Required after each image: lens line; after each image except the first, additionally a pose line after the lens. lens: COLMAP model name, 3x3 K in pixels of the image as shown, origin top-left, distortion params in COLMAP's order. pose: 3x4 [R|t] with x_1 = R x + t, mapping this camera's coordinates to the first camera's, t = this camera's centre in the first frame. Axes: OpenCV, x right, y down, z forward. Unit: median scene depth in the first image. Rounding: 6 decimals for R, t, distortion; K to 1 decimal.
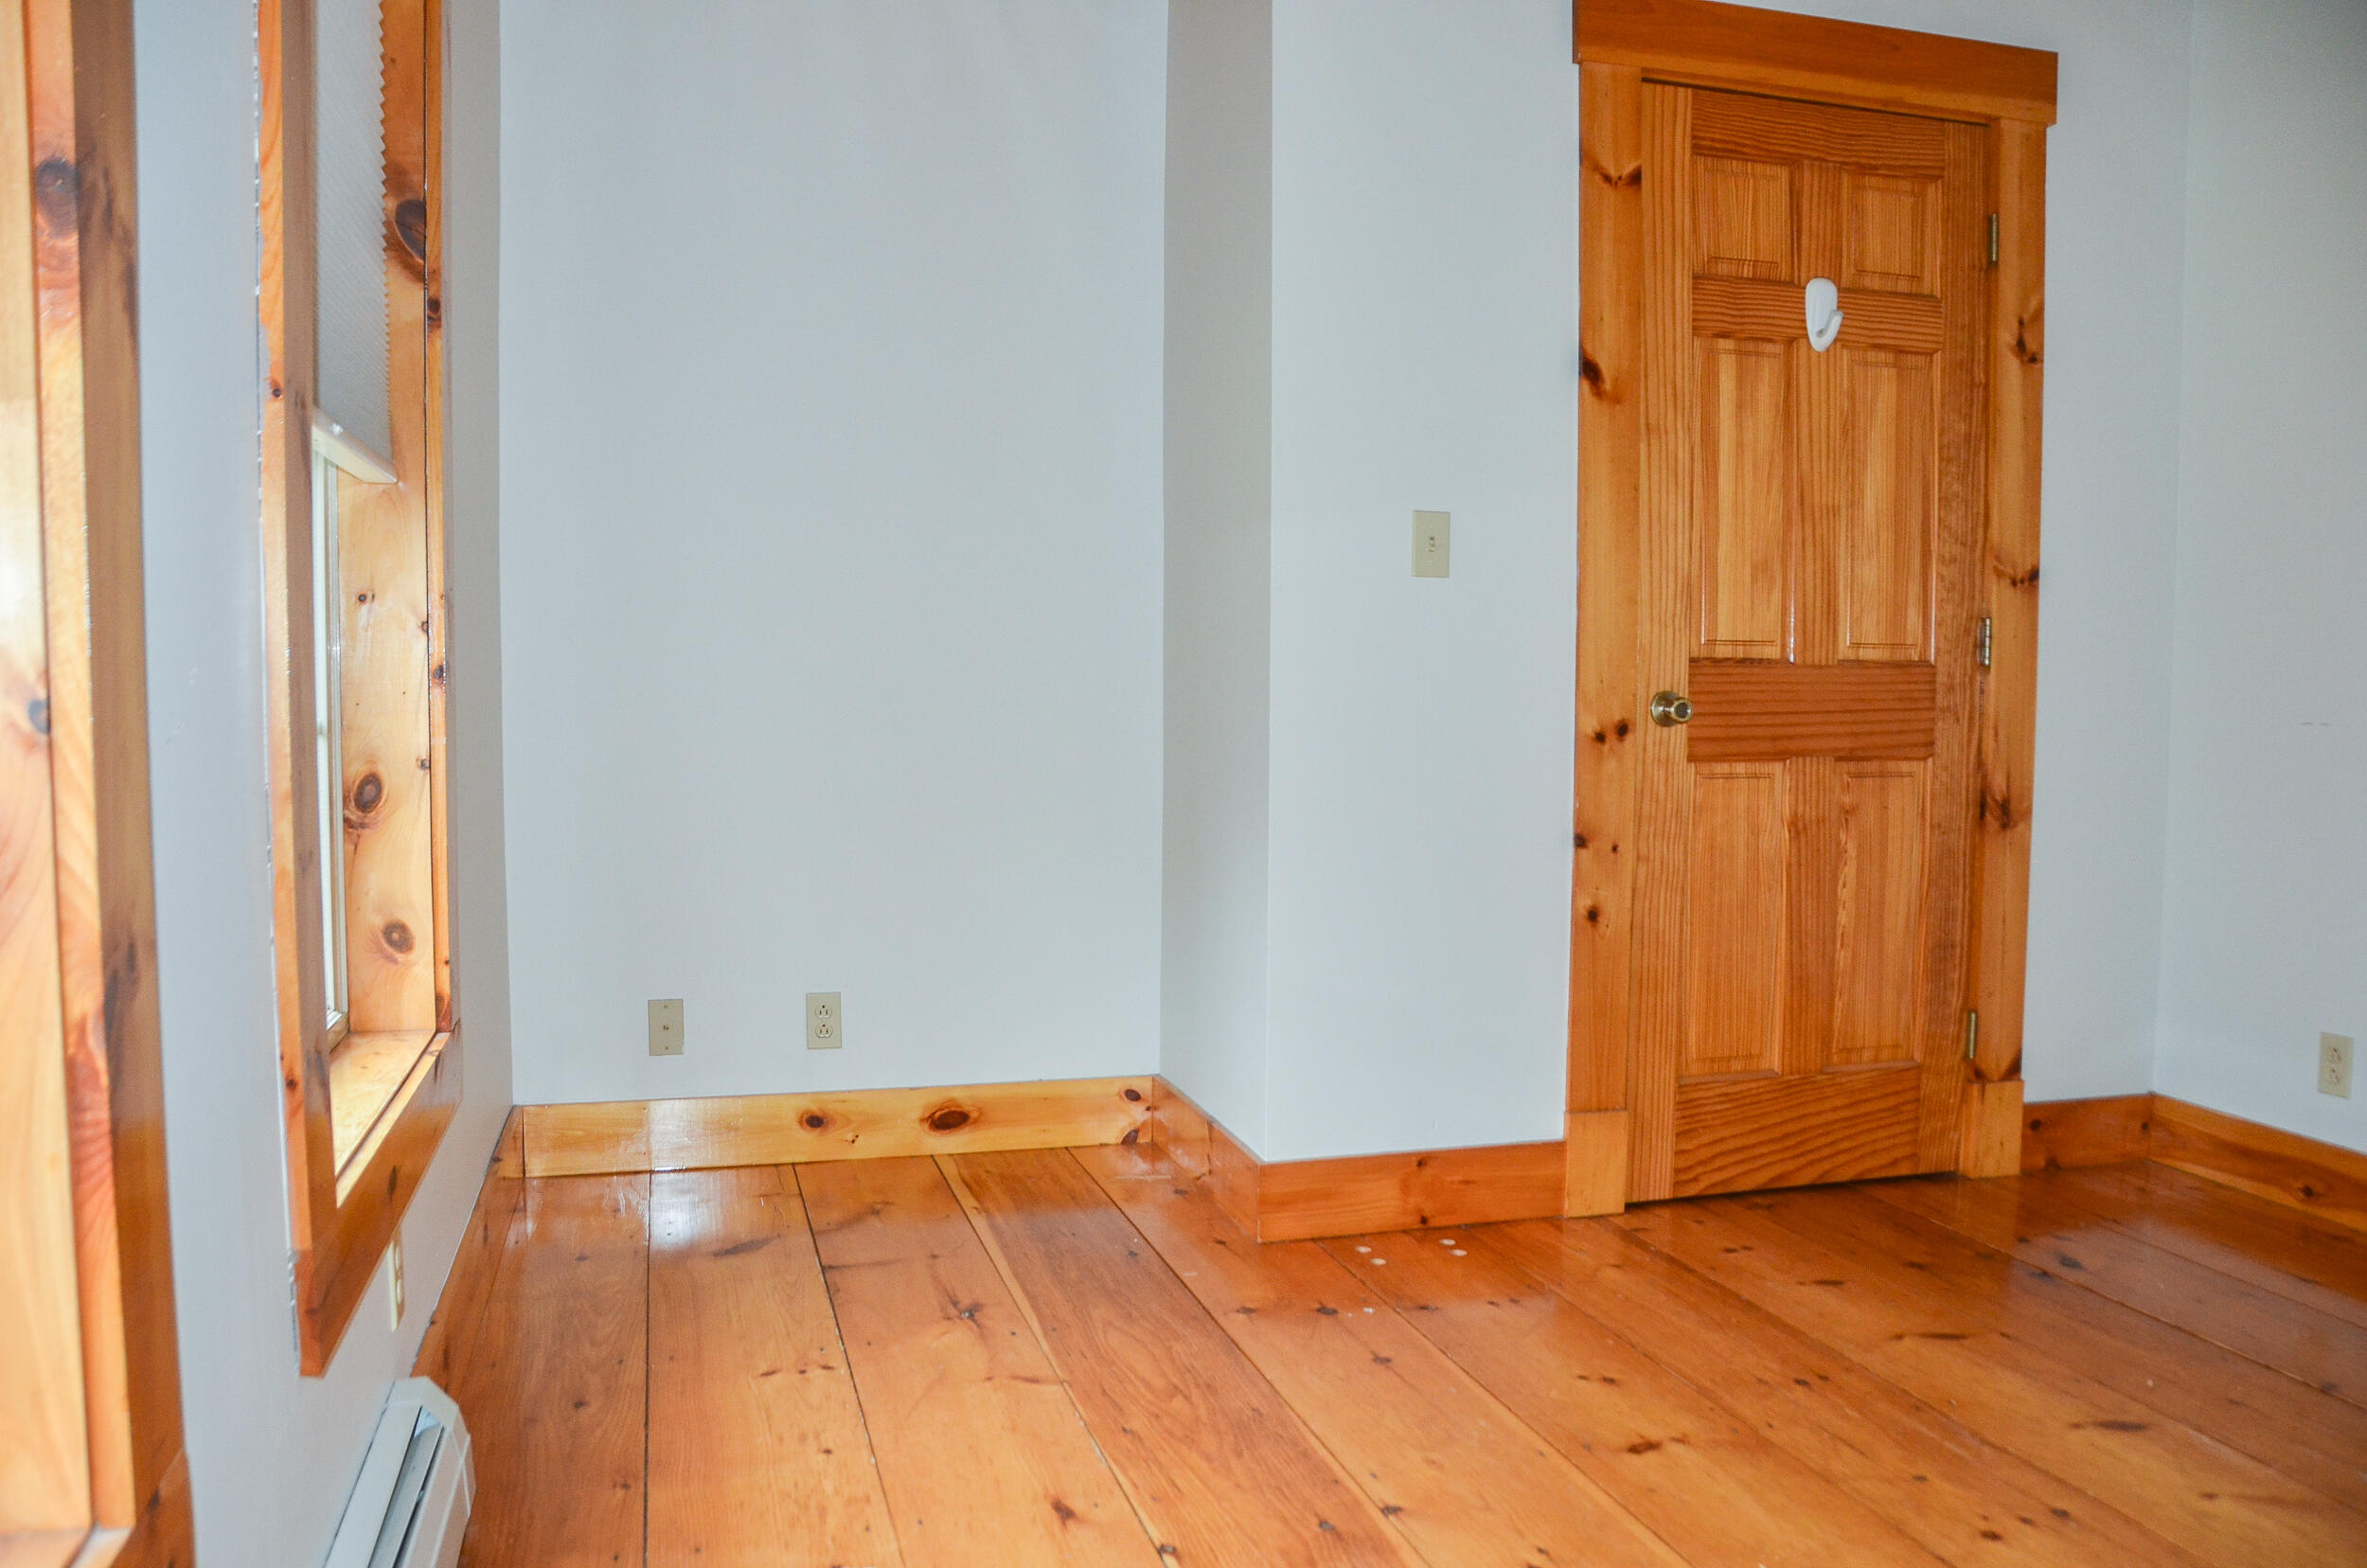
lens RADIAL K [[1839.2, 0, 1162.3], [0, 1839.2, 822.1], [0, 0, 1]] dist [-0.161531, 0.118378]
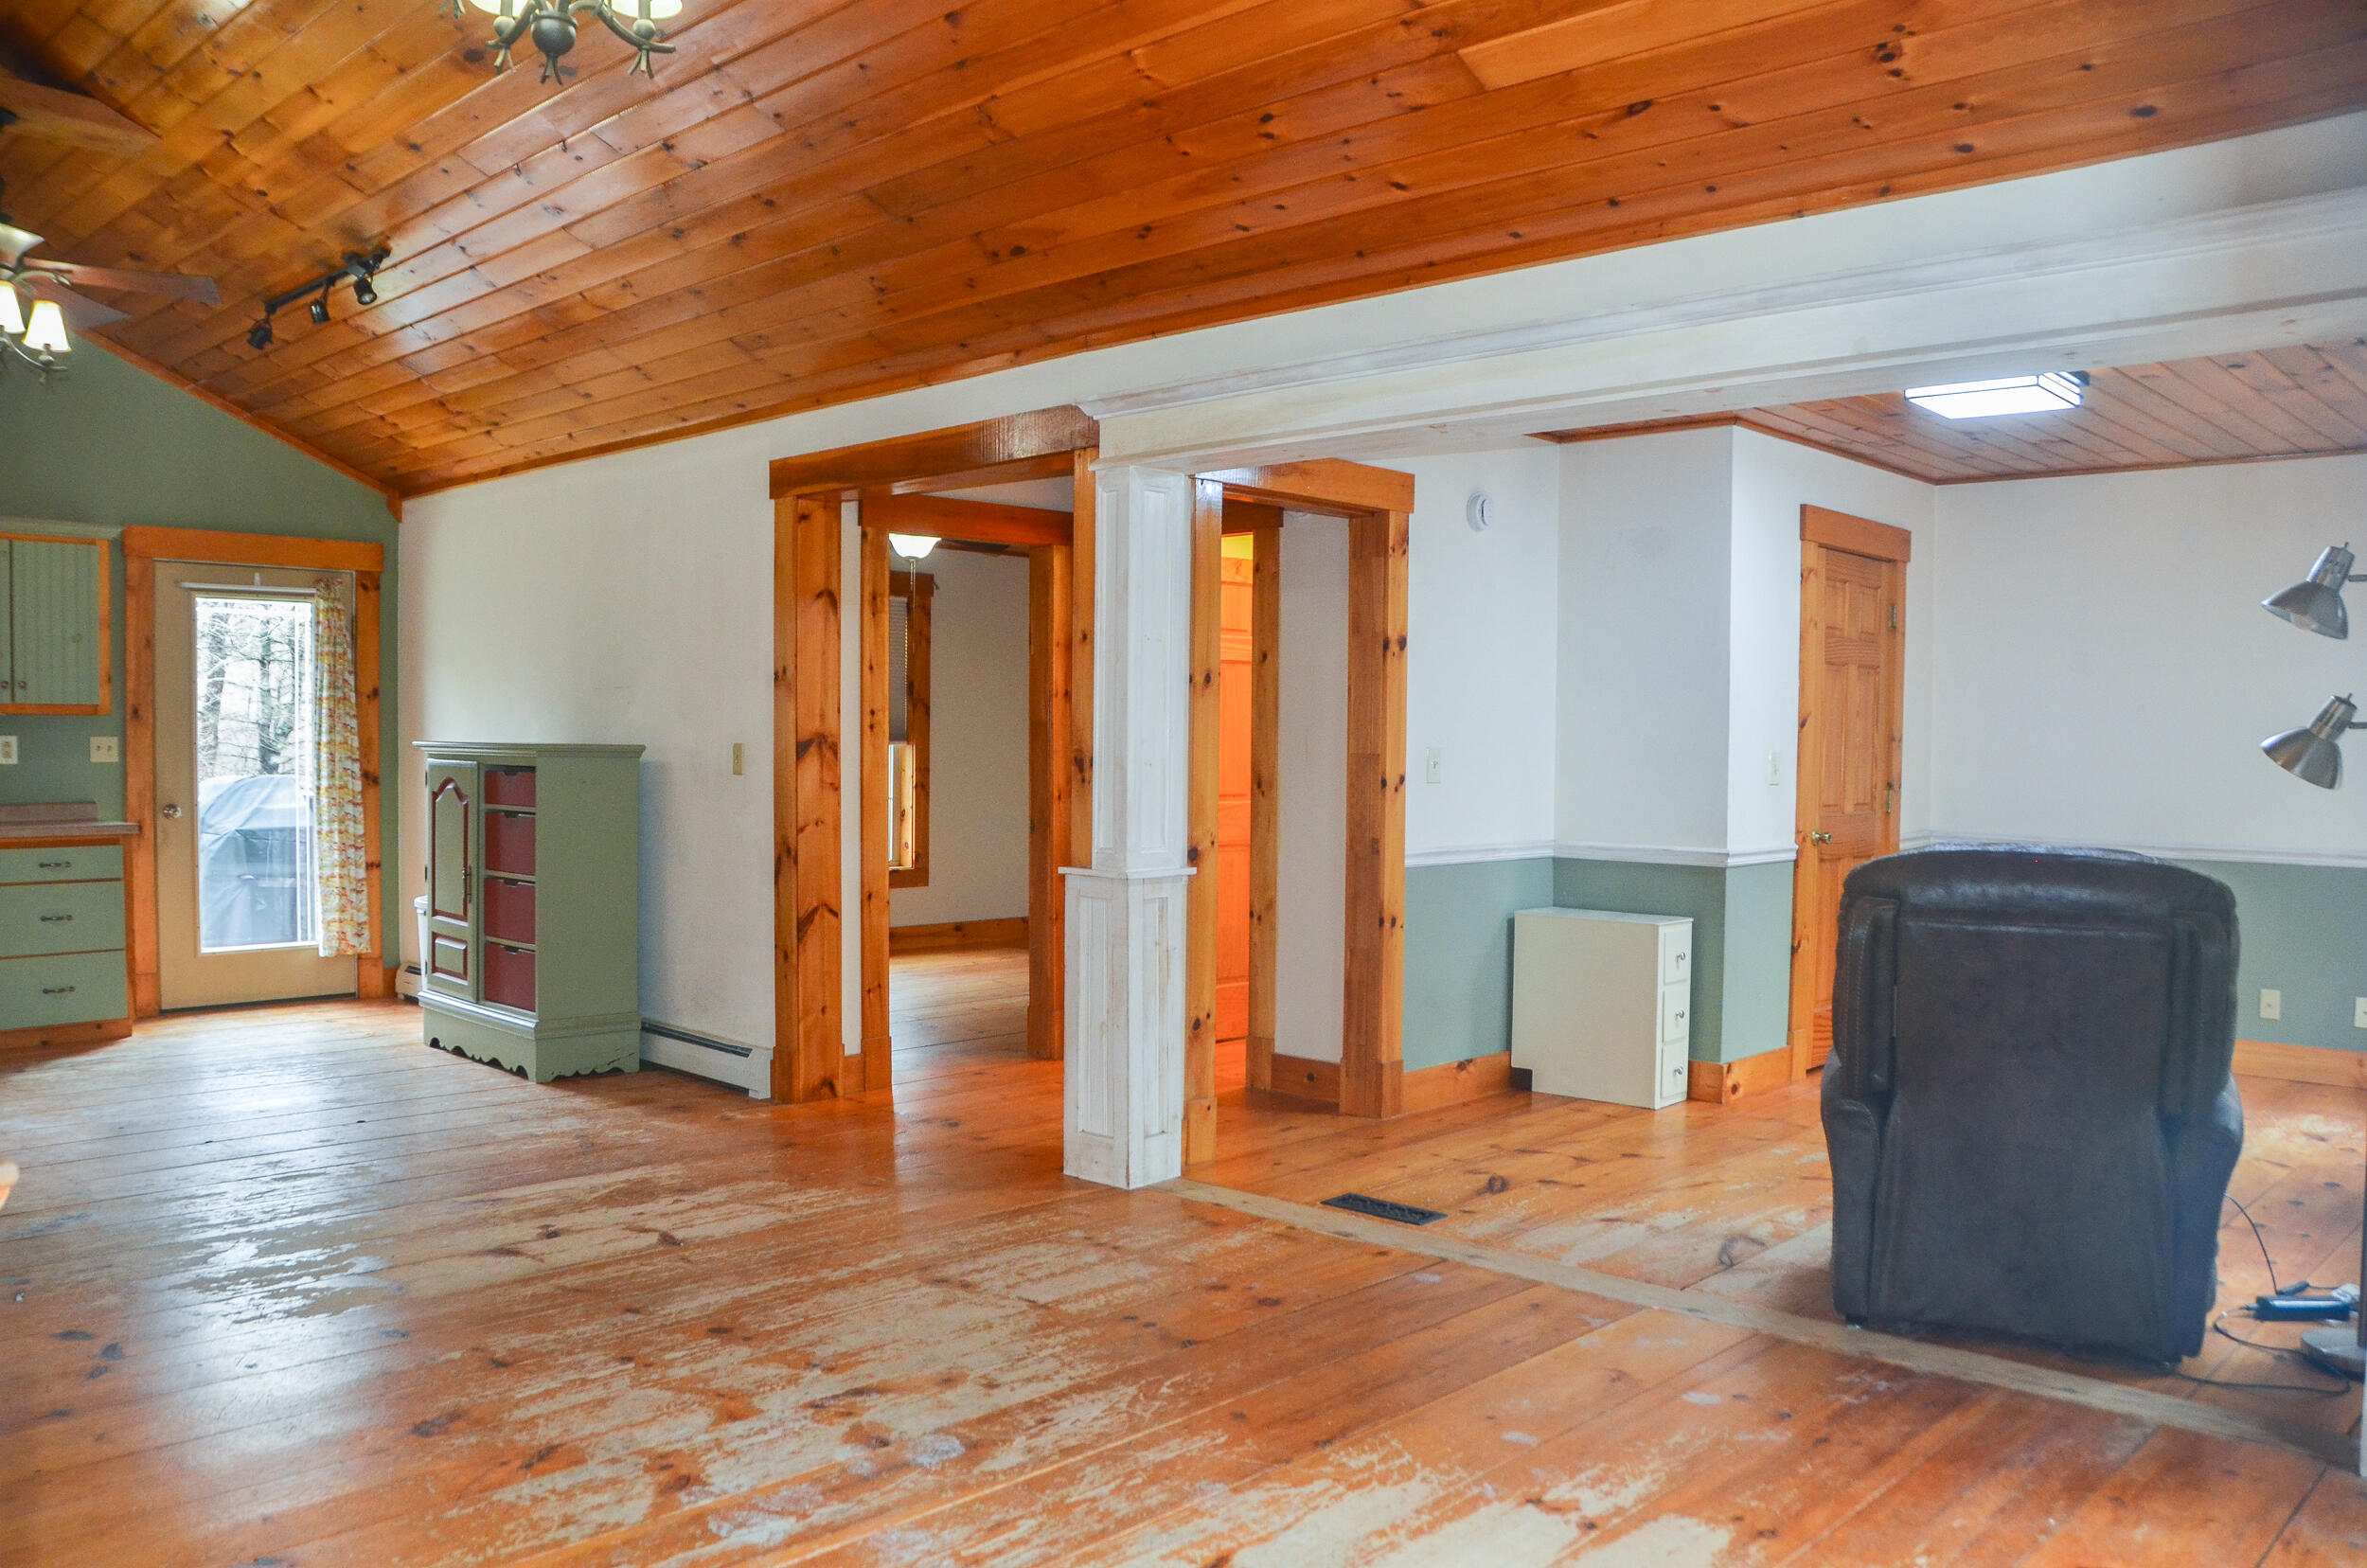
lens RADIAL K [[1839.2, 0, 1162.3], [0, 1839.2, 822.1], [0, 0, 1]] dist [-0.161531, 0.118378]
pose [[0.523647, 0.040872, -0.850954, 2.917040], [-0.070815, 0.997480, 0.004333, -0.045610], [0.848987, 0.057991, 0.525222, -0.661928]]
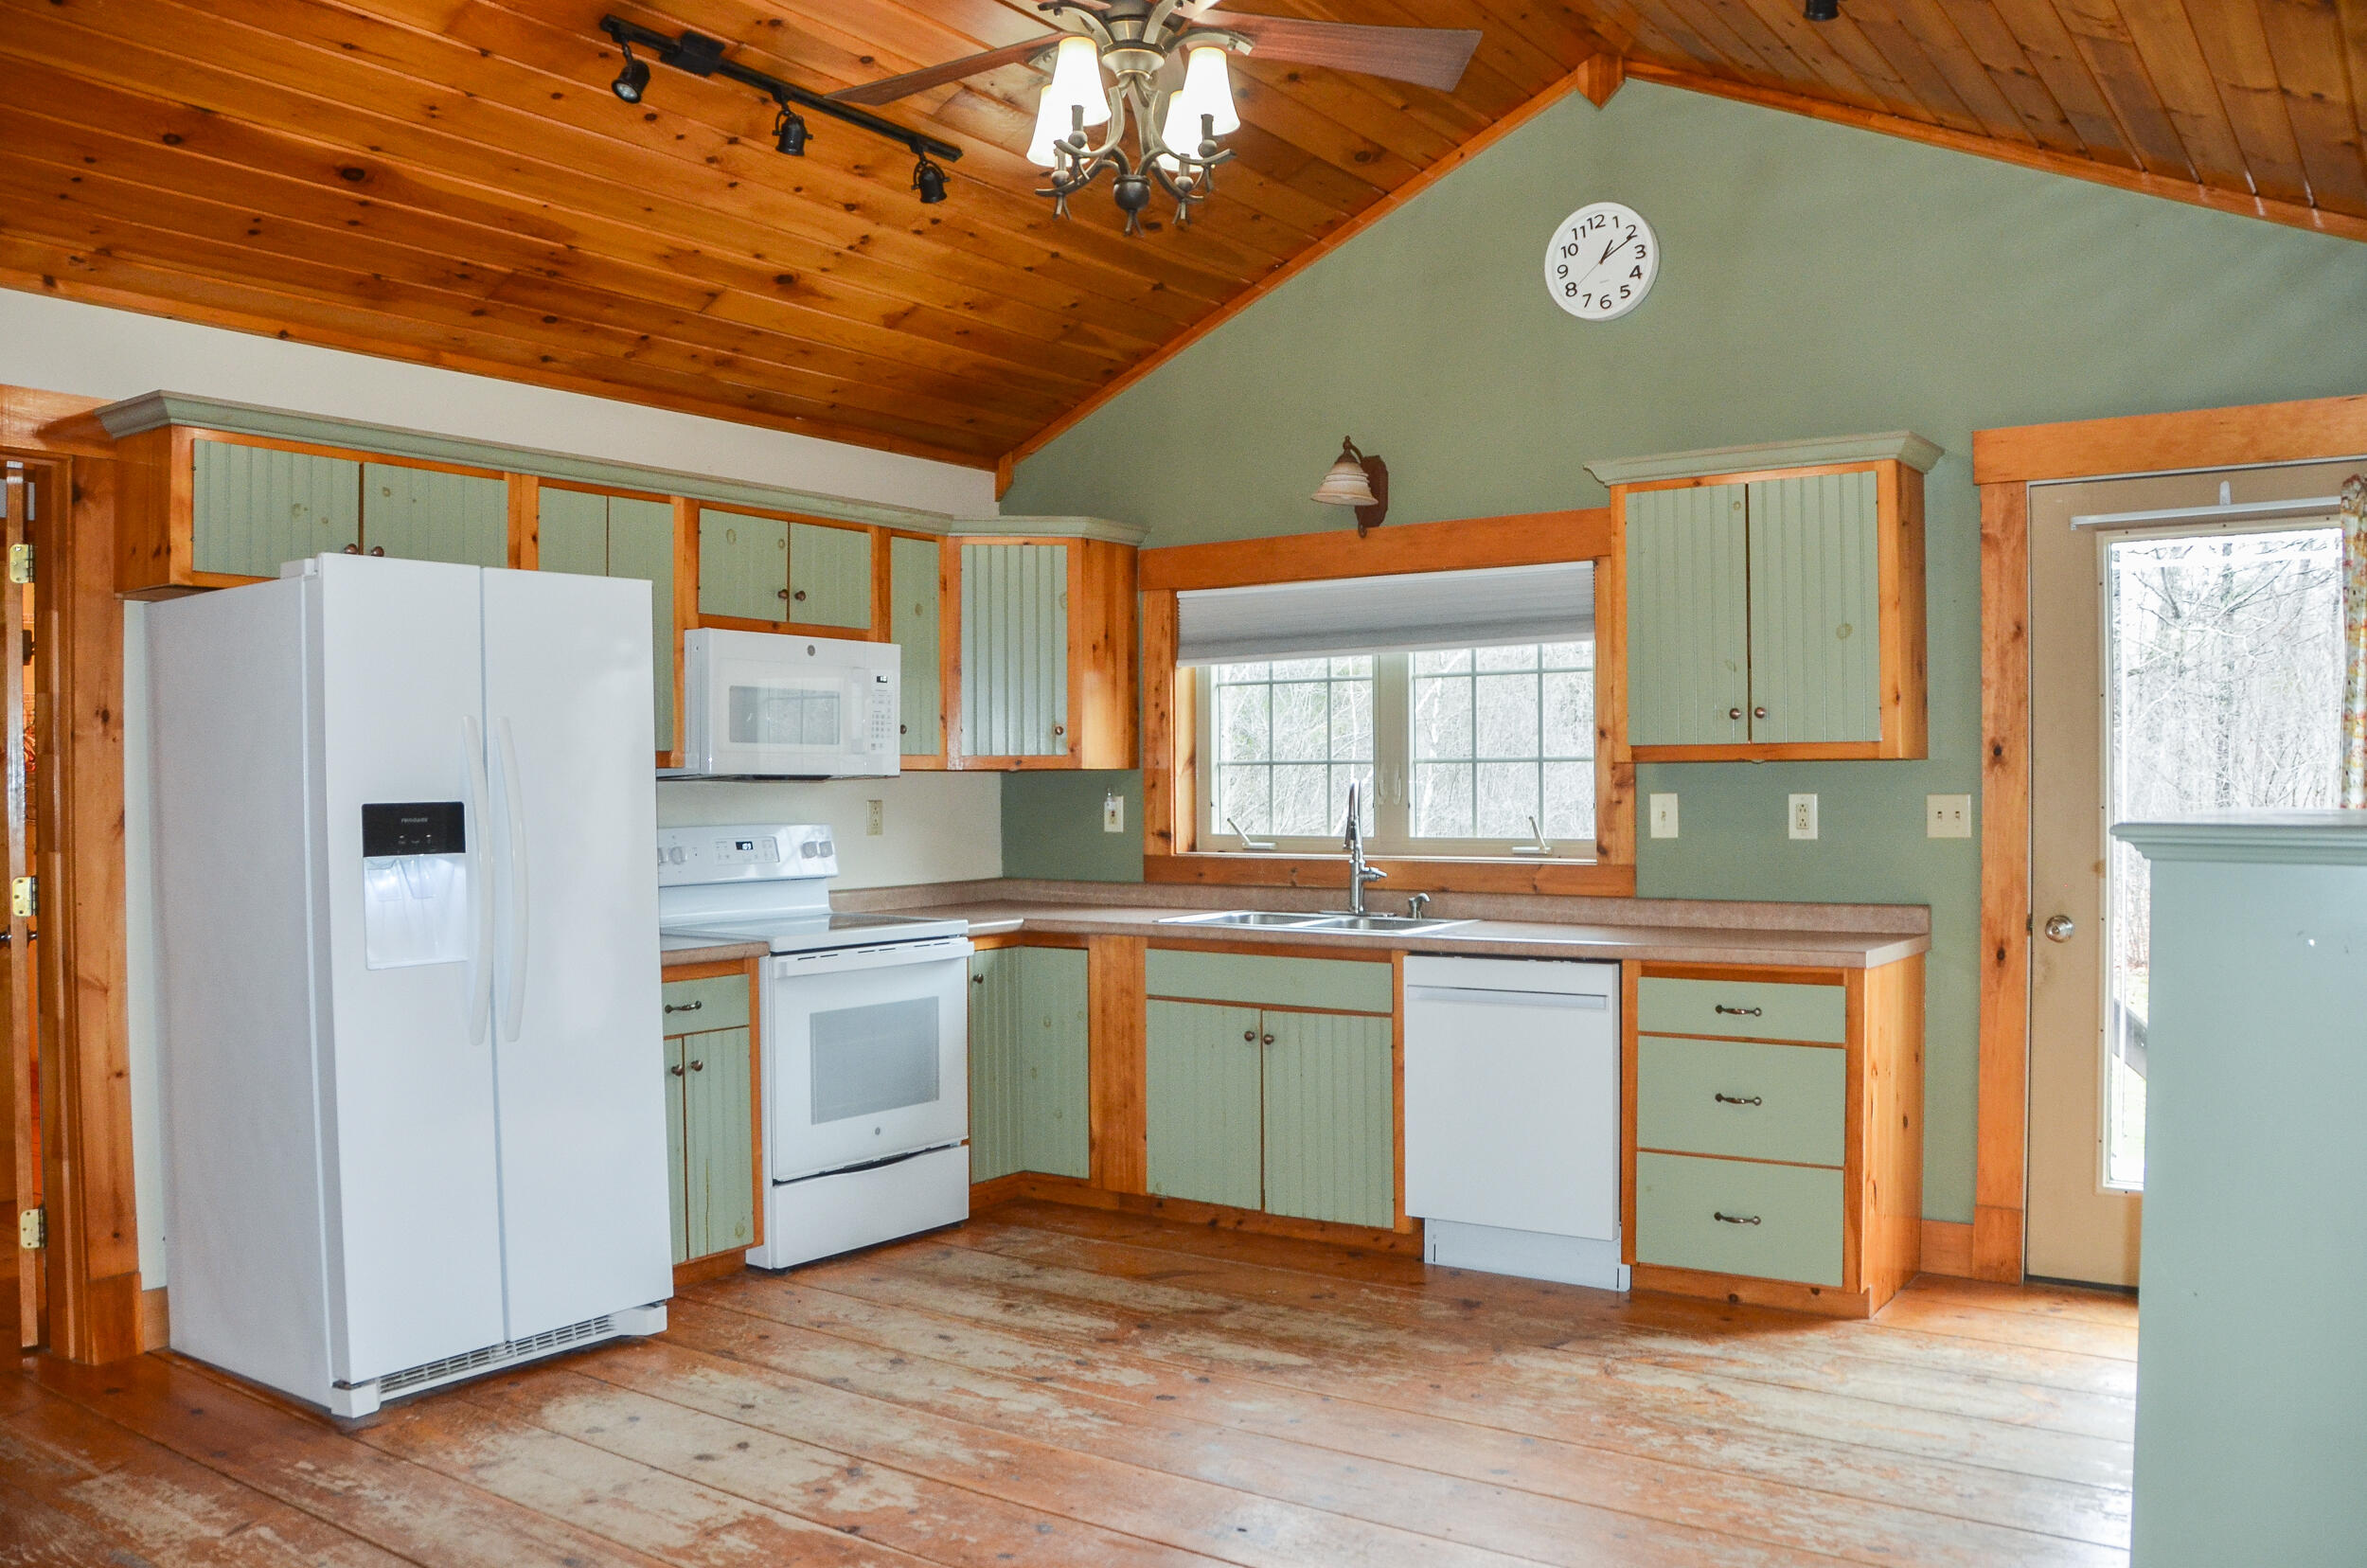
lens RADIAL K [[1883.6, 0, 1193.4], [0, 1883.6, 793.8], [0, 0, 1]] dist [-0.168929, 0.115752]
pose [[-0.763626, 0.002813, -0.645653, 1.490163], [-0.045589, 0.997260, 0.058264, -0.110253], [0.644047, 0.073927, -0.761405, 0.120487]]
